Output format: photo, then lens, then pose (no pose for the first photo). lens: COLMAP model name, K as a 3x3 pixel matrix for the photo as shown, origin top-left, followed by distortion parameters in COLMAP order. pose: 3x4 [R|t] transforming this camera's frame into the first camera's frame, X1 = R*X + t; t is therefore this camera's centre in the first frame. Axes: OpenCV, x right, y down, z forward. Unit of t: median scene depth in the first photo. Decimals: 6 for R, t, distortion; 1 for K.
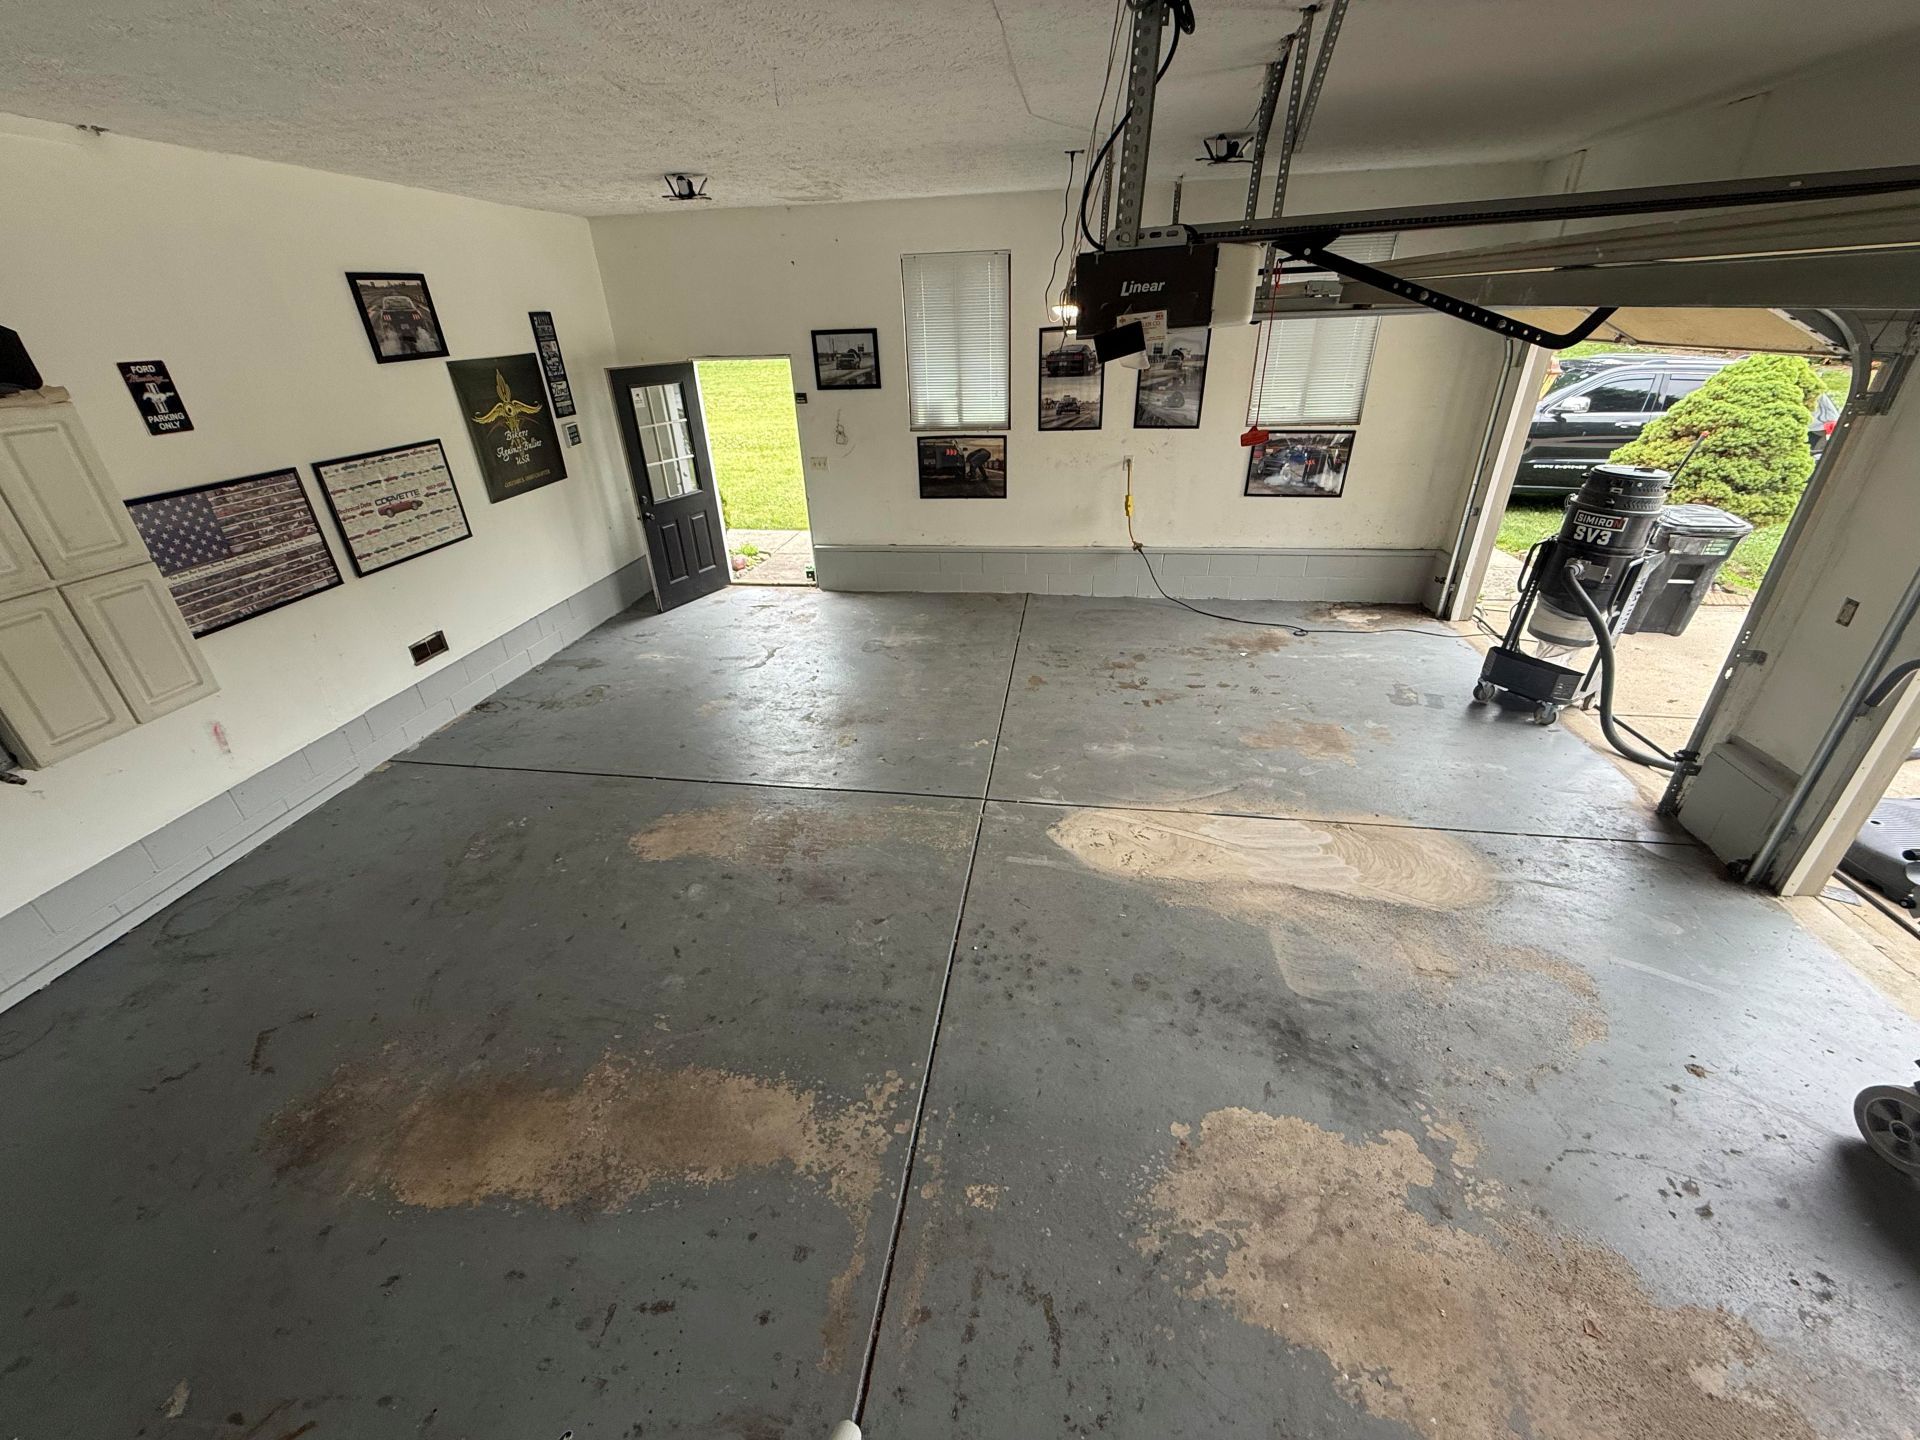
lens RADIAL K [[760.2, 0, 953.5], [0, 760.2, 722.6], [0, 0, 1]] dist [-0.001017, -0.000086]
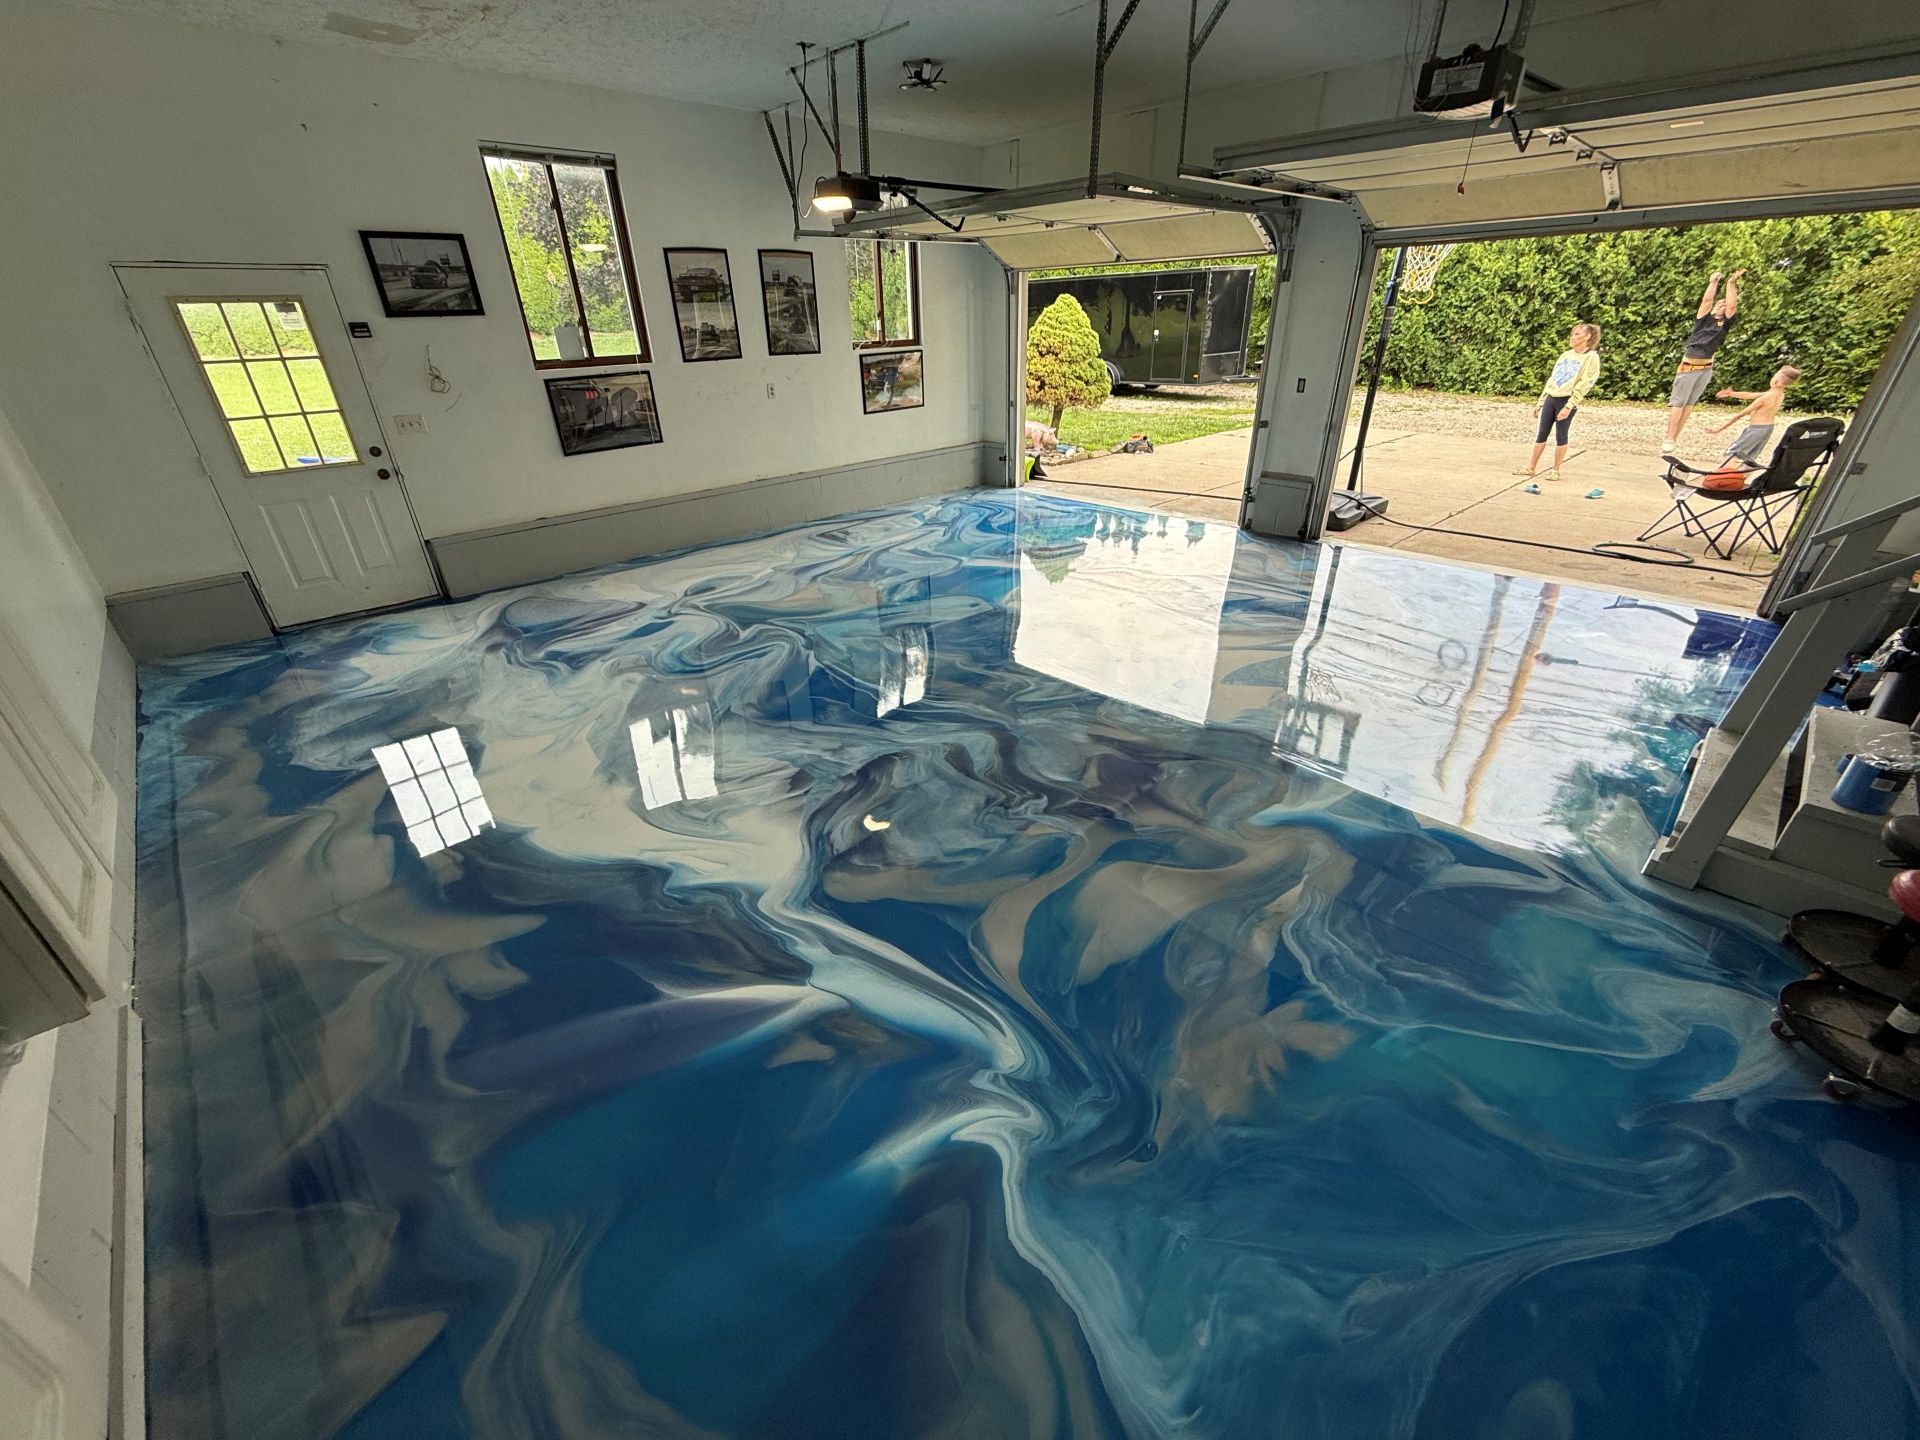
lens RADIAL K [[764.9, 0, 955.1], [0, 764.9, 718.0], [0, 0, 1]] dist [0.001611, -0.000141]
pose [[0.612716, -0.356164, 0.705497, -0.676712], [0.378870, 0.915801, 0.133290, 0.024817], [-0.693568, 0.185622, 0.696066, 0.259506]]
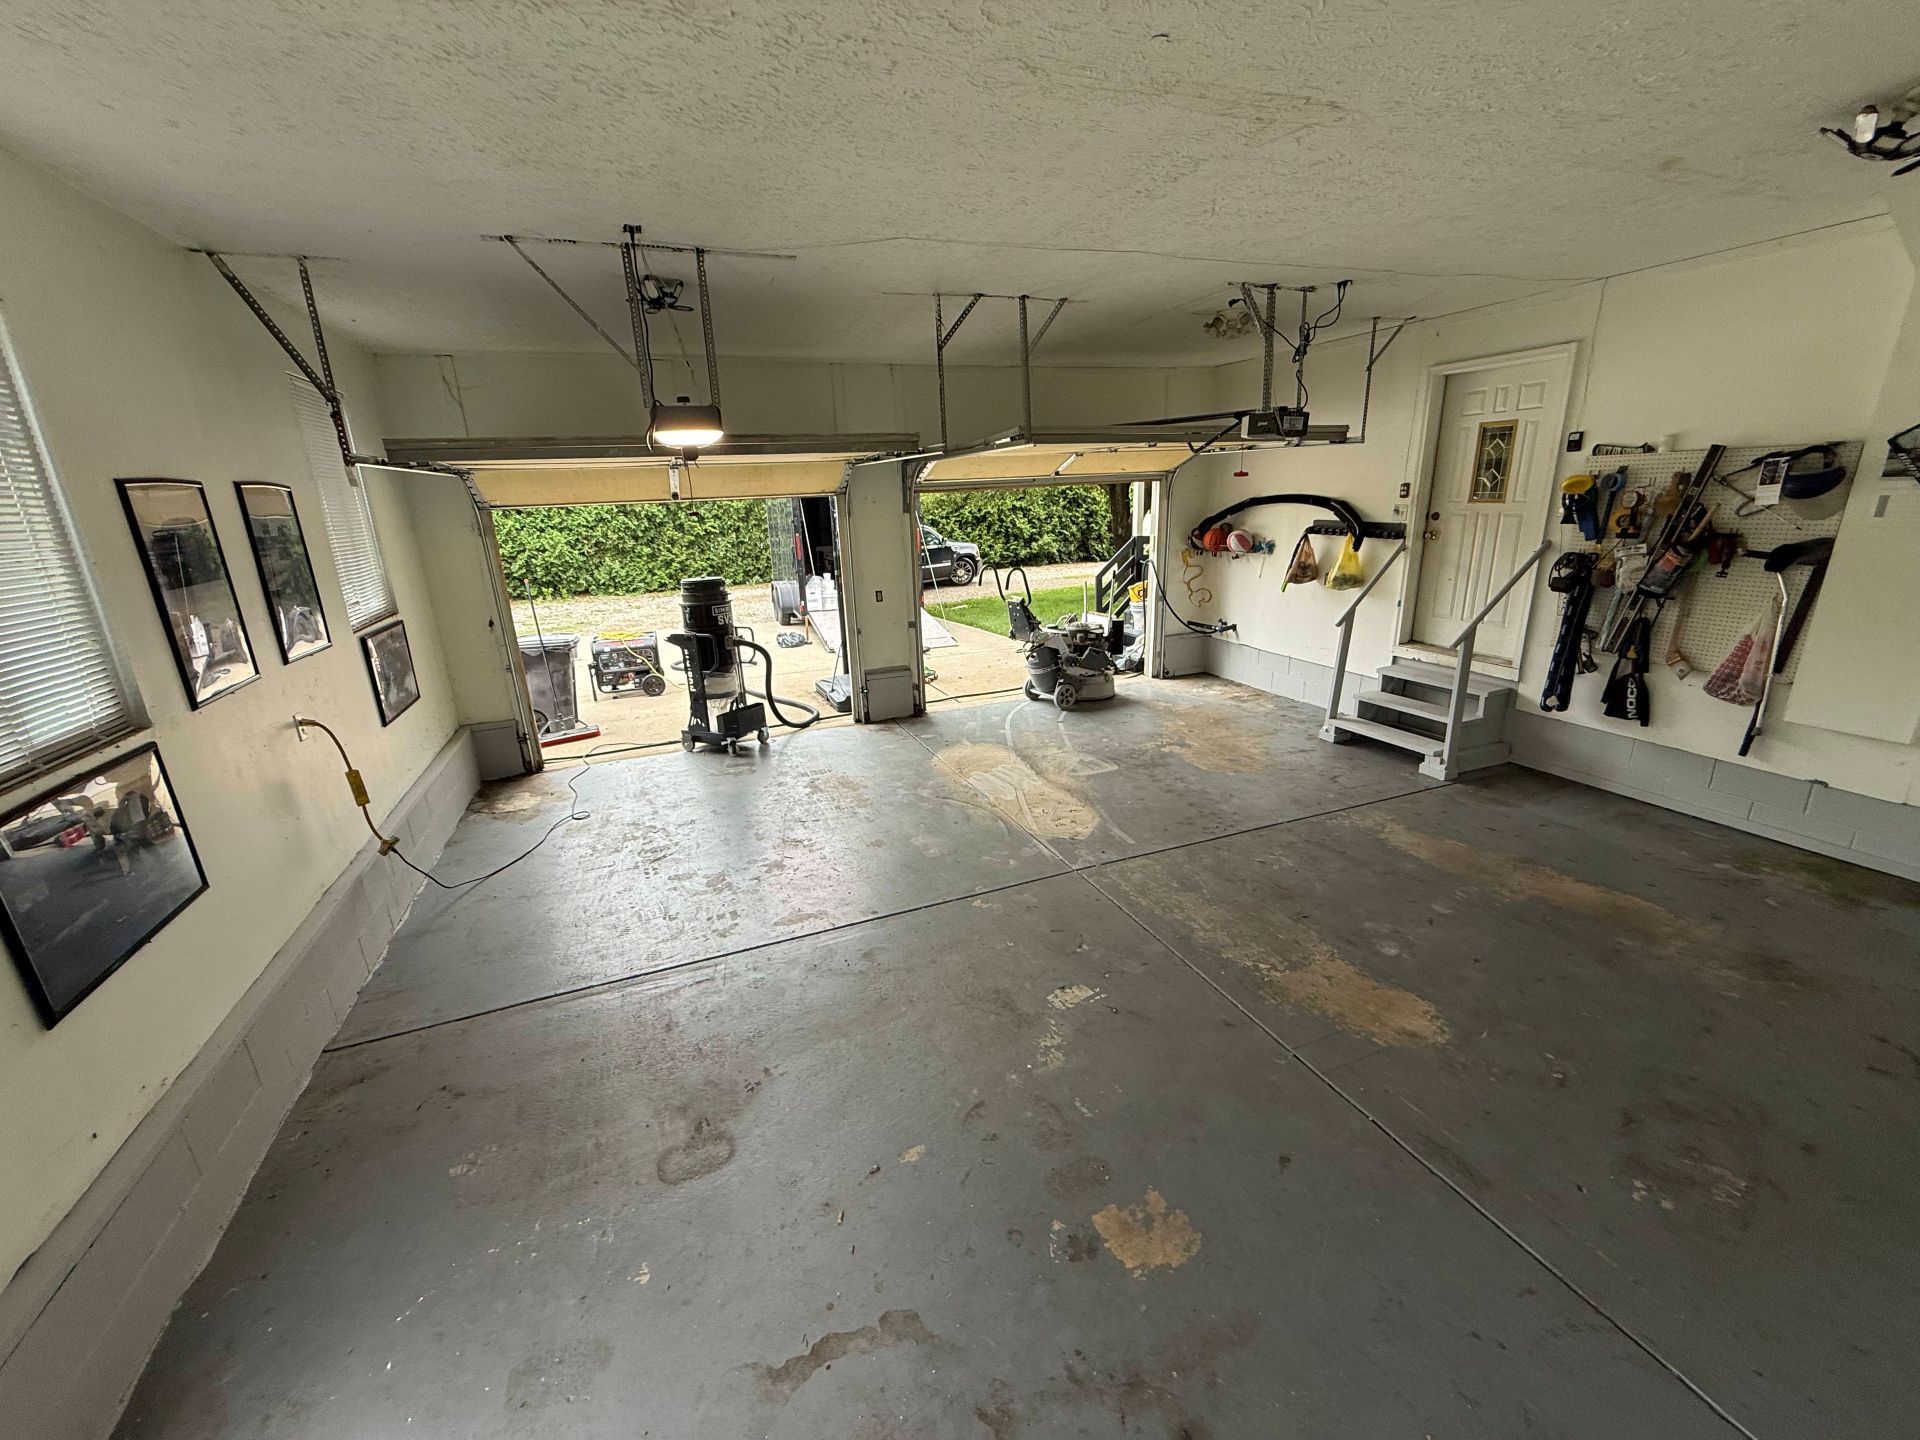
lens RADIAL K [[760.2, 0, 953.5], [0, 760.2, 722.6], [0, 0, 1]] dist [-0.001017, -0.000086]
pose [[-0.496579, -0.204646, 0.843522, -0.596770], [0.460613, 0.761558, 0.455922, -0.506862], [-0.735693, 0.614939, -0.283911, 1.096636]]
